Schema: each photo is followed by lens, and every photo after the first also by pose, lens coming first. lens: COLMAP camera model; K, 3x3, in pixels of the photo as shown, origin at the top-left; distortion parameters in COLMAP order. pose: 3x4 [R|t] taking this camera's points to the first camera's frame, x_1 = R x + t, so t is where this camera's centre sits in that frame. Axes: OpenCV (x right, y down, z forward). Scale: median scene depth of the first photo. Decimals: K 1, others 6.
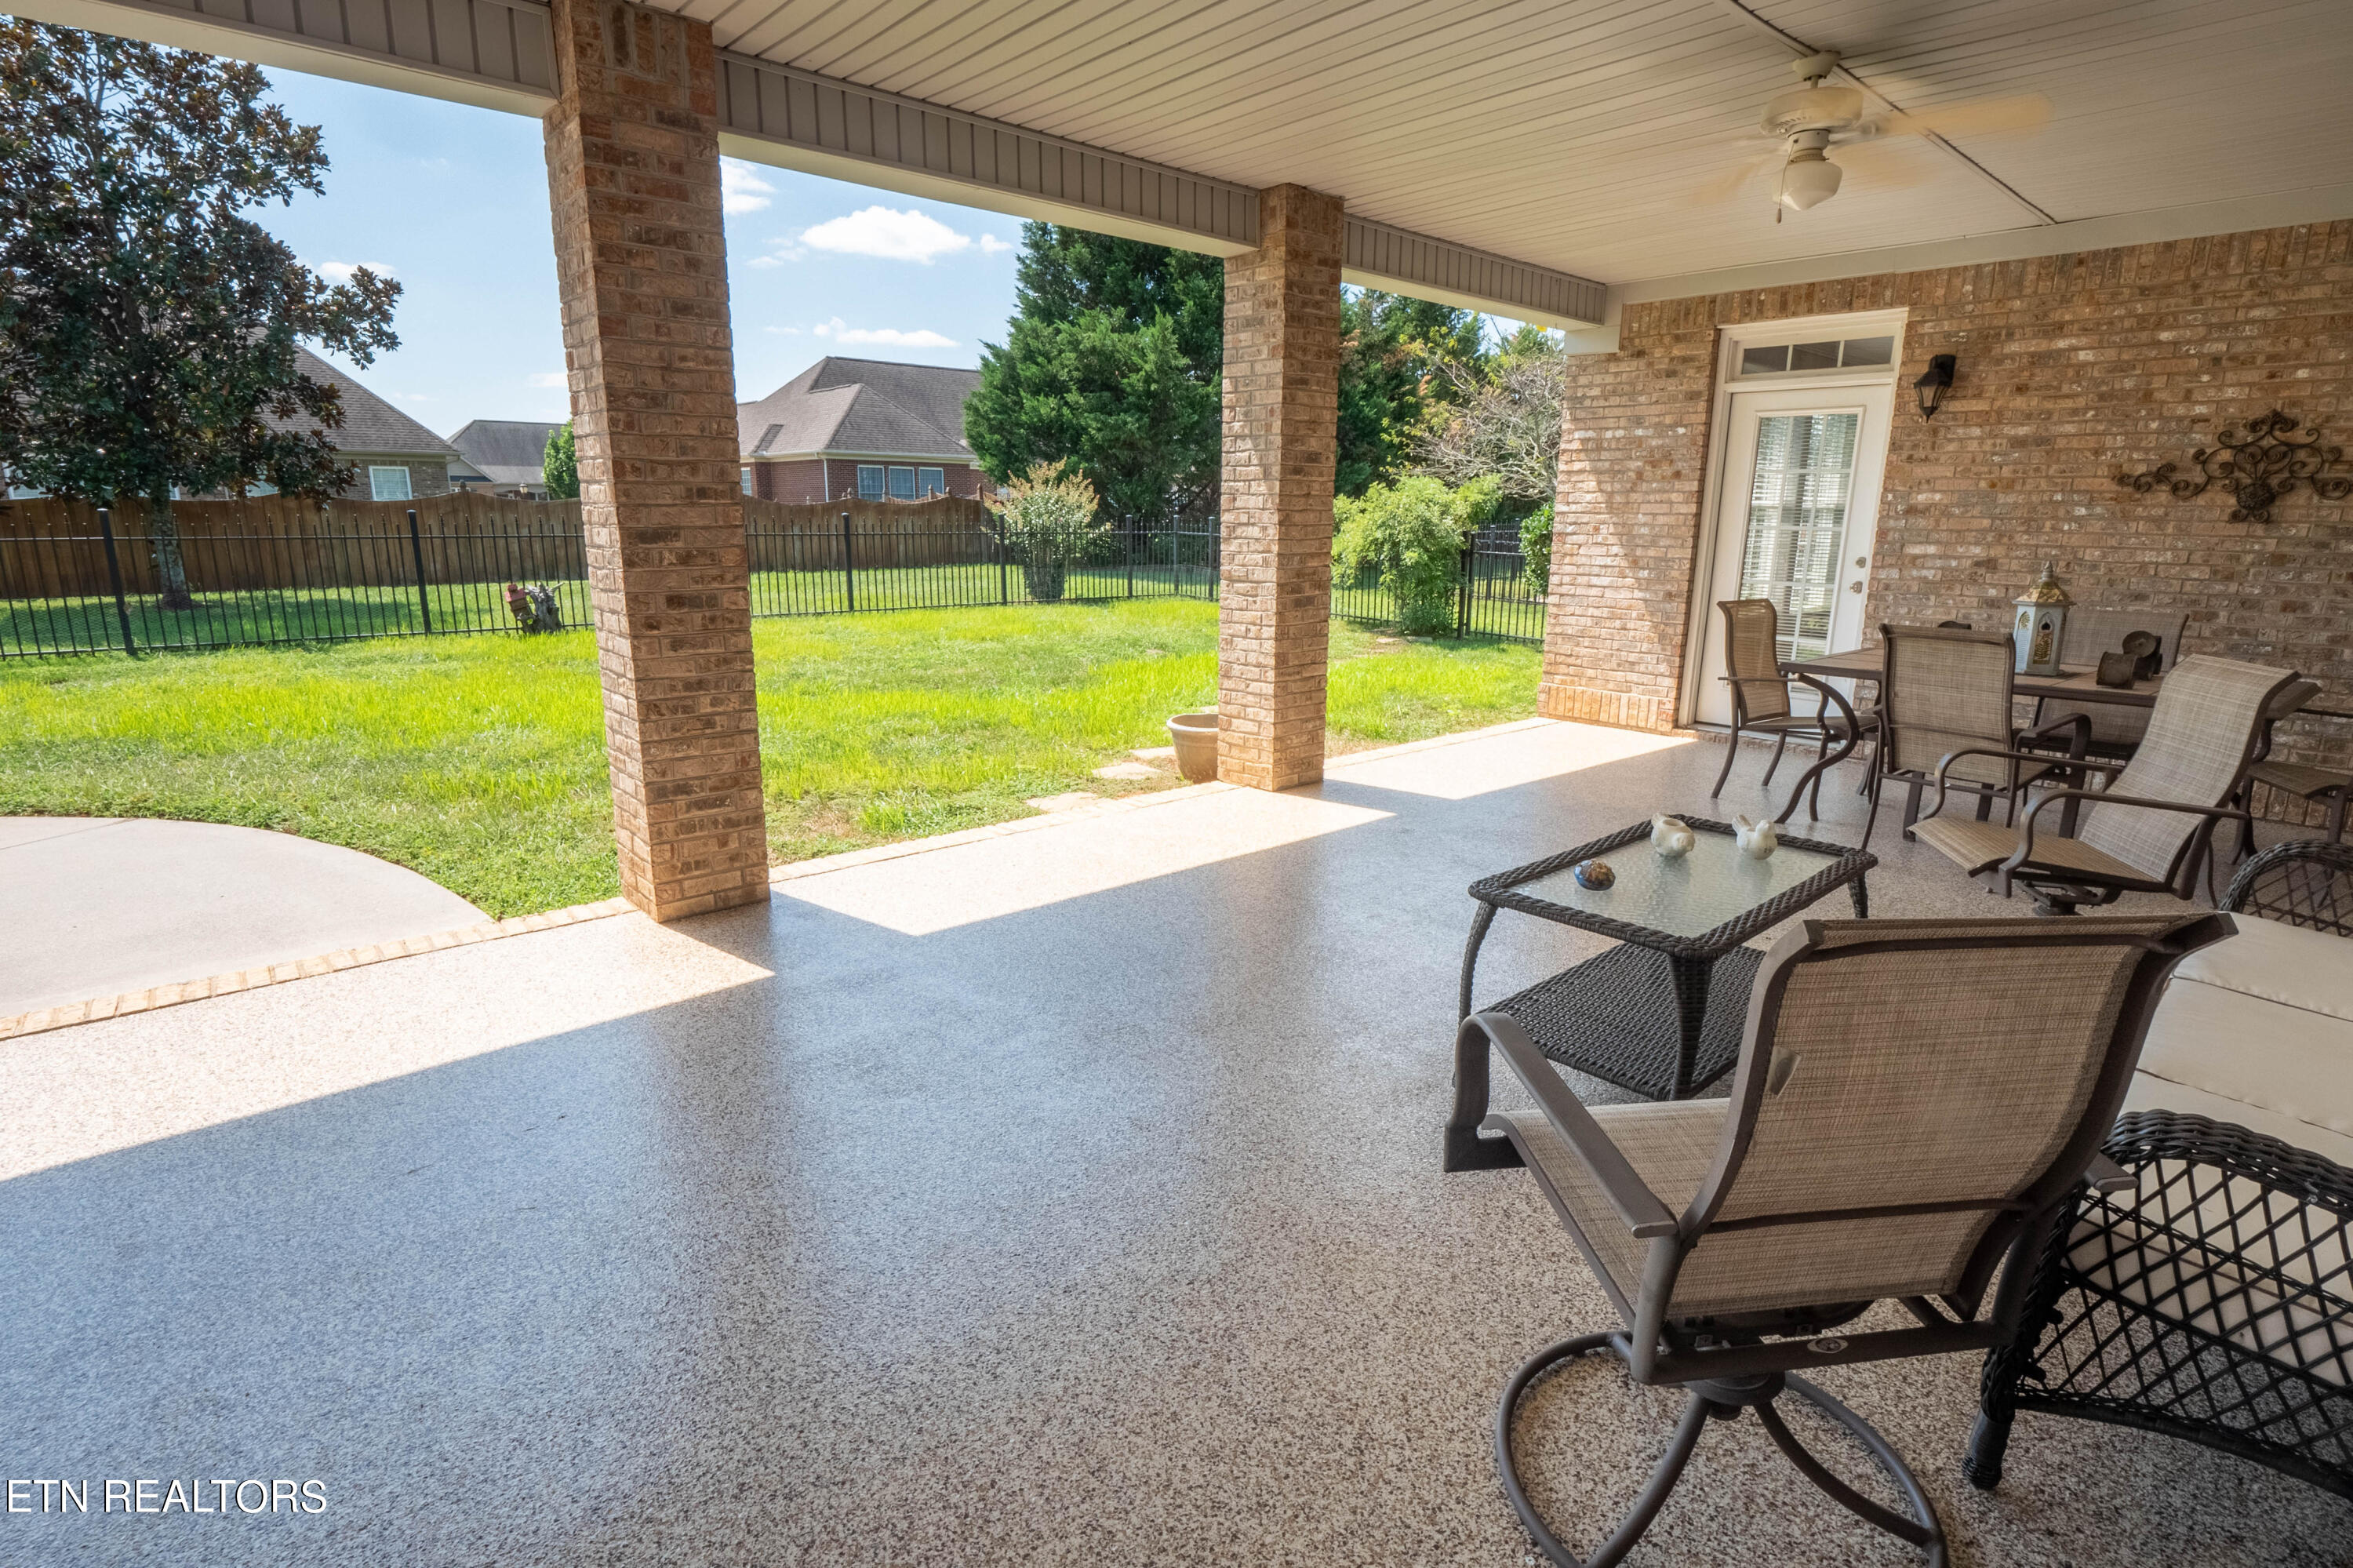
lens RADIAL K [[1143.1, 0, 1163.8], [0, 1143.1, 784.7], [0, 0, 1]] dist [-0.011334, -0.001909]
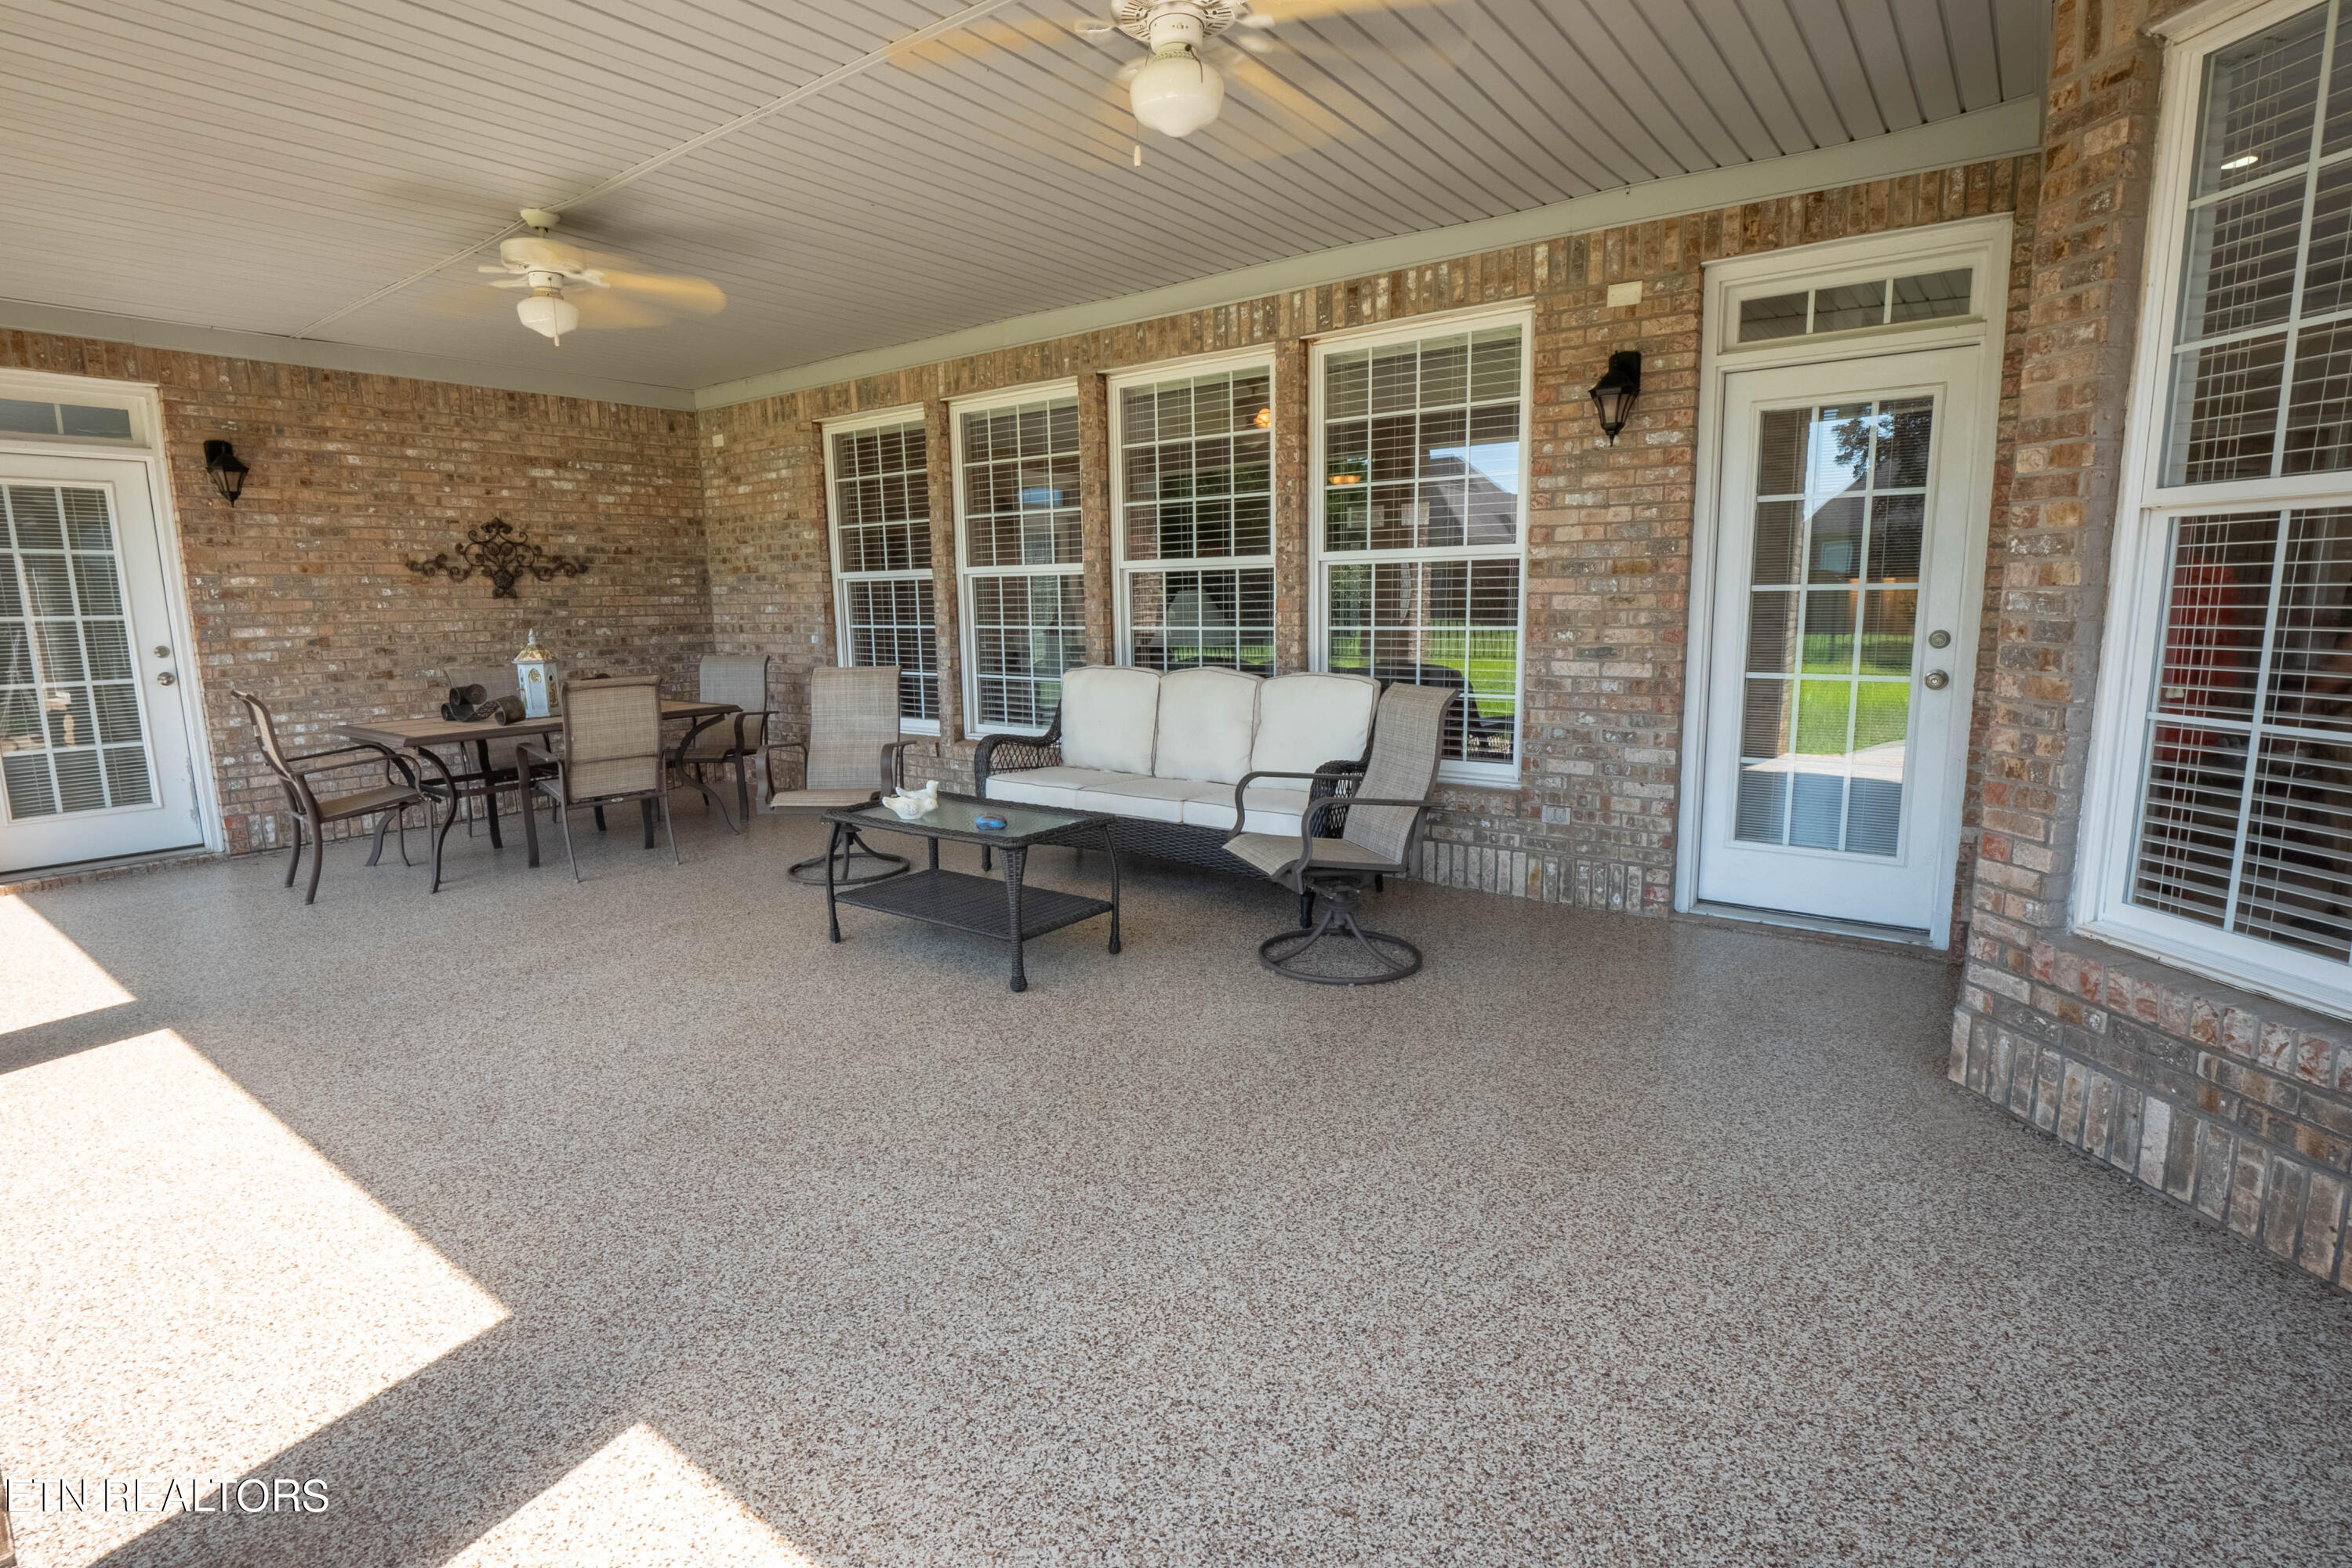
lens RADIAL K [[1142.6, 0, 1175.0], [0, 1142.6, 782.8], [0, 0, 1]] dist [-0.011334, -0.001909]
pose [[-0.195532, -0.164466, 0.966808, -0.524291], [0.241986, 0.947264, 0.210082, -0.106070], [-0.950374, 0.275032, -0.145422, 0.458485]]
